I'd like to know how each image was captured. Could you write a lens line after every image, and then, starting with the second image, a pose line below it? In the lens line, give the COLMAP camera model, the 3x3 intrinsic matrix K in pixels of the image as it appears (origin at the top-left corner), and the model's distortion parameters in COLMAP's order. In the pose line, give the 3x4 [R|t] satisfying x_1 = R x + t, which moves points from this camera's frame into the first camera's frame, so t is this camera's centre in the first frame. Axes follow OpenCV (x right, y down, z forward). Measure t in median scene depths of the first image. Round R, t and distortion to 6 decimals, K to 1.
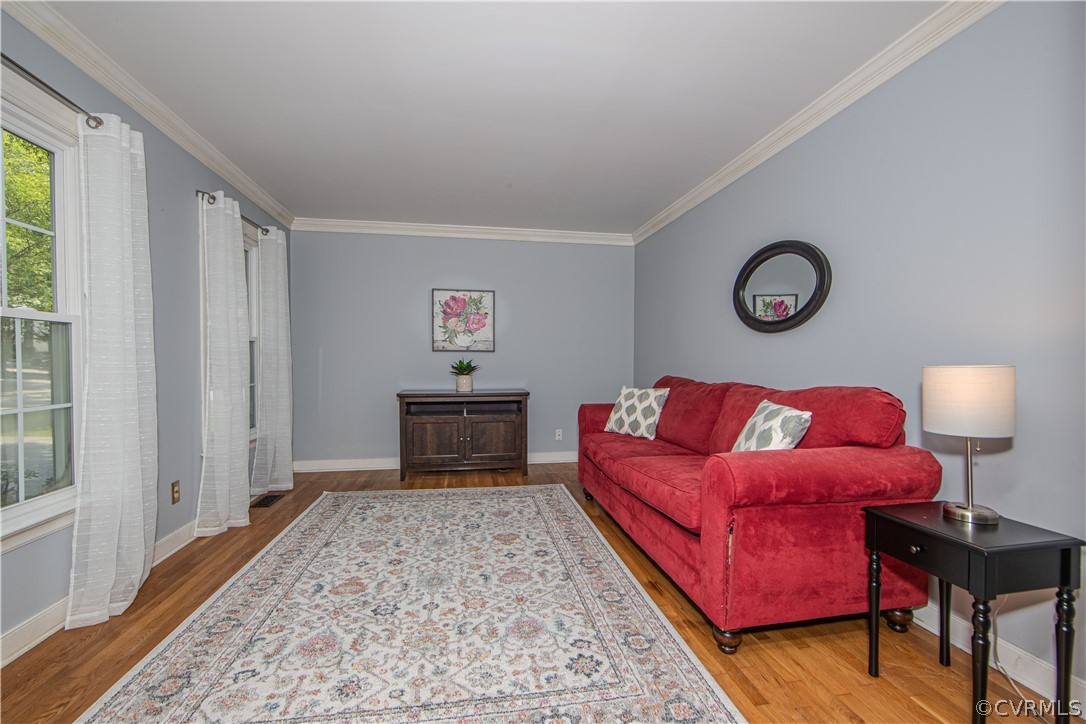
lens RADIAL K [[437.1, 0, 518.0], [0, 437.1, 362.5], [0, 0, 1]] dist [-0.007826, 0.000015]
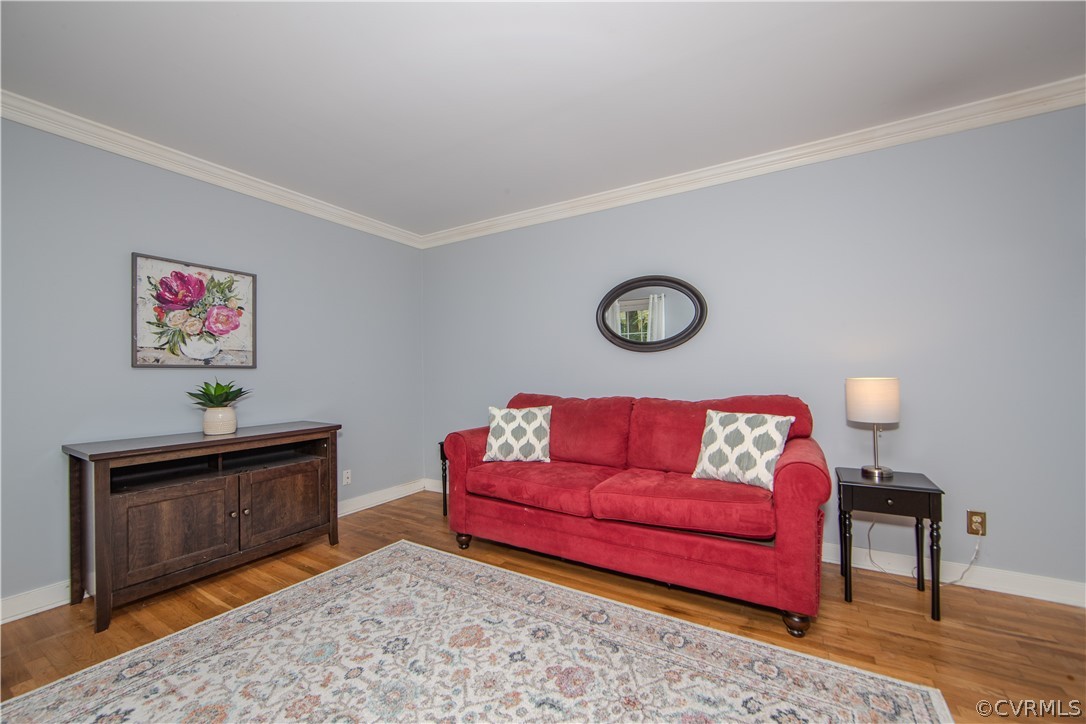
lens RADIAL K [[437.1, 0, 539.8], [0, 437.1, 364.1], [0, 0, 1]] dist [-0.007826, 0.000015]
pose [[0.645138, 0.006280, 0.764040, -0.389780], [0.016641, 0.999614, -0.022267, -0.012329], [-0.763885, 0.027080, 0.644784, 0.364511]]
